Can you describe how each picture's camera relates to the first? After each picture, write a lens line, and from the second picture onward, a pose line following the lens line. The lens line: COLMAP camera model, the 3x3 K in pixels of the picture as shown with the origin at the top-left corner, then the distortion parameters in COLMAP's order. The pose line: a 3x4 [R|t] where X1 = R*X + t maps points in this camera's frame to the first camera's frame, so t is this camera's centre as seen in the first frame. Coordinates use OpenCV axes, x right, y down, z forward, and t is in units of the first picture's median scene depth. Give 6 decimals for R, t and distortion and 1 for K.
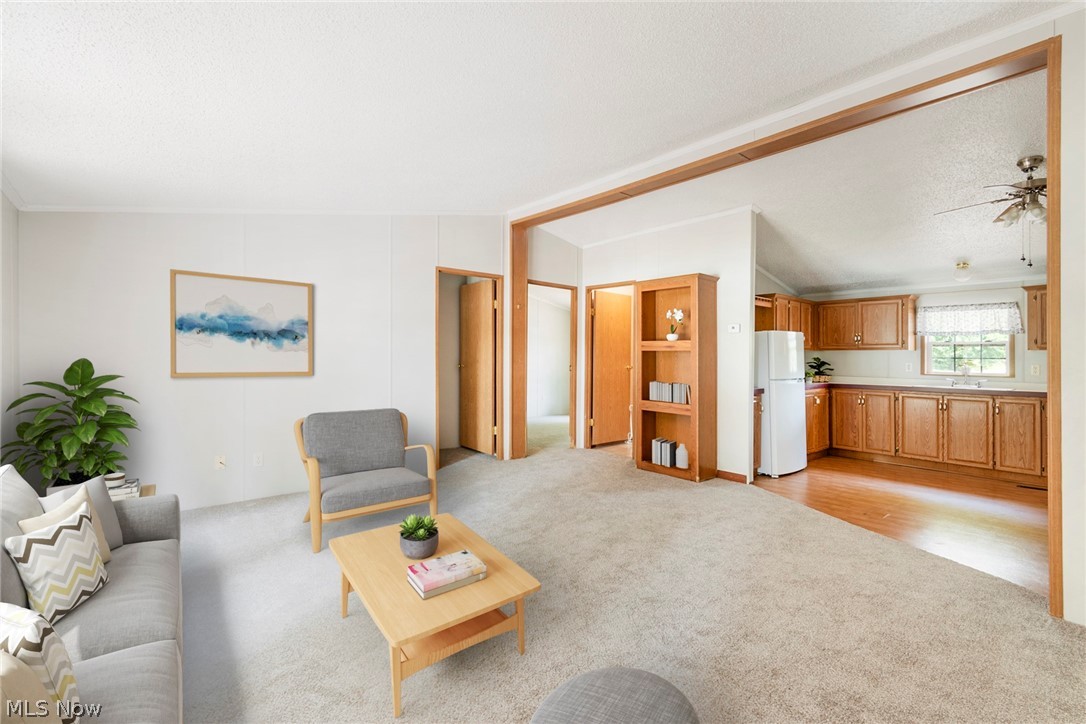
lens RADIAL K [[481.7, 0, 544.9], [0, 481.7, 363.6], [0, 0, 1]] dist [-0.000360, -0.000012]
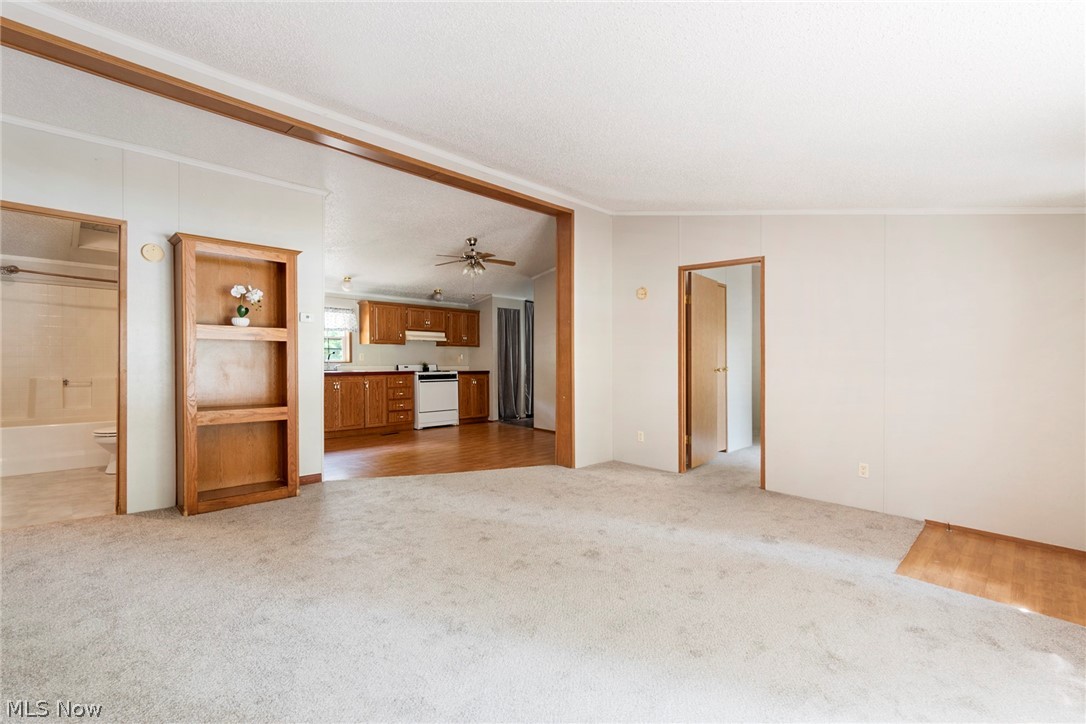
lens RADIAL K [[481.7, 0, 544.9], [0, 481.7, 357.3], [0, 0, 1]] dist [-0.000360, -0.000012]
pose [[-0.074560, -0.016138, 0.997086, -0.526065], [-0.008833, 0.999841, 0.015522, -0.014883], [-0.997177, -0.007650, -0.074691, 0.585975]]
